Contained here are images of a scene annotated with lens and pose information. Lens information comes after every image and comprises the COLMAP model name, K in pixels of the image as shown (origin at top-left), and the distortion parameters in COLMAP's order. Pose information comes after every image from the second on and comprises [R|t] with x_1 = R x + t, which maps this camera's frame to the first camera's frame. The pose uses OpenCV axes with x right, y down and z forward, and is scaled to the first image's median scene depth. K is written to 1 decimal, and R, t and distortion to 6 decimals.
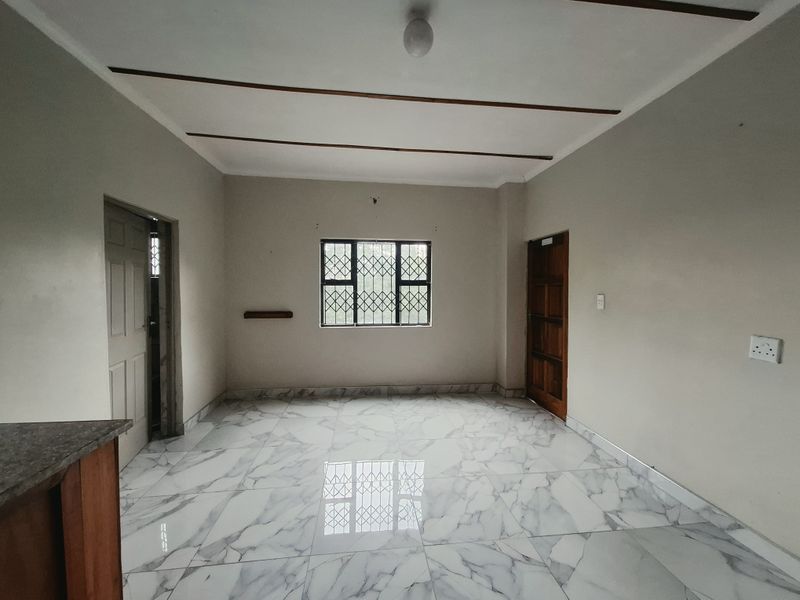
lens RADIAL K [[315.5, 0, 398.3], [0, 315.5, 295.1], [0, 0, 1]] dist [-0.000491, -0.001052]
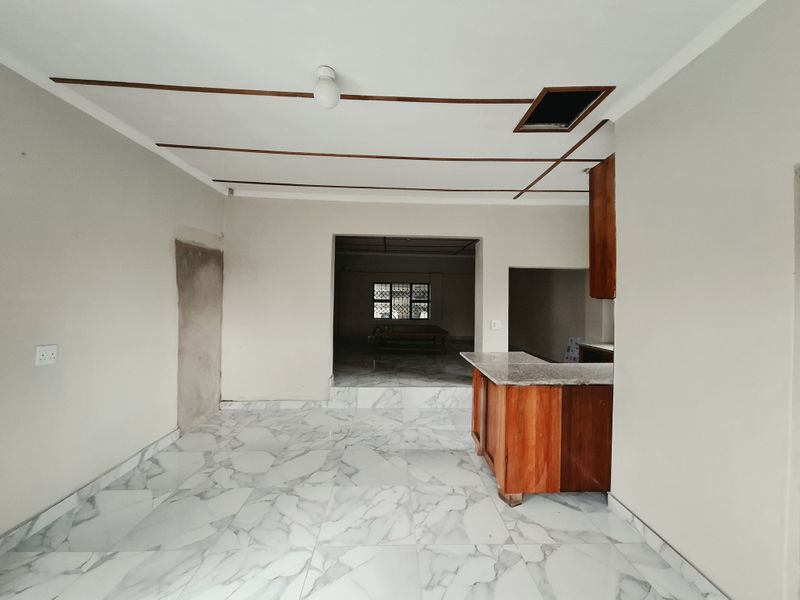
lens RADIAL K [[315.5, 0, 398.4], [0, 315.5, 294.4], [0, 0, 1]] dist [-0.000491, -0.001052]
pose [[-0.996488, -0.011519, 0.082945, -0.181190], [-0.010882, 0.999908, 0.008131, -0.055250], [-0.083031, 0.007199, -0.996521, 1.295173]]
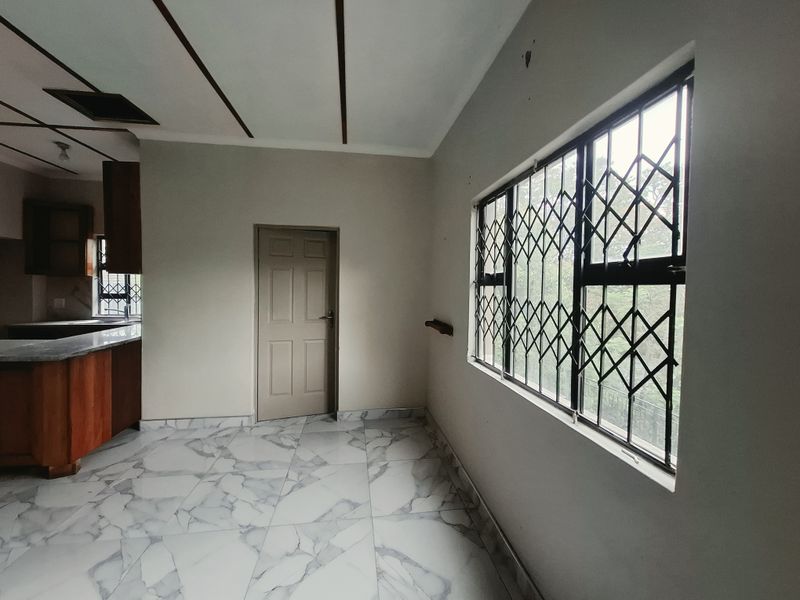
lens RADIAL K [[315.5, 0, 397.3], [0, 315.5, 292.6], [0, 0, 1]] dist [-0.000491, -0.001052]
pose [[0.029180, 0.013983, -0.999476, 0.457787], [-0.036692, 0.999243, 0.012908, -0.030409], [0.998900, 0.036296, 0.029671, 1.280951]]
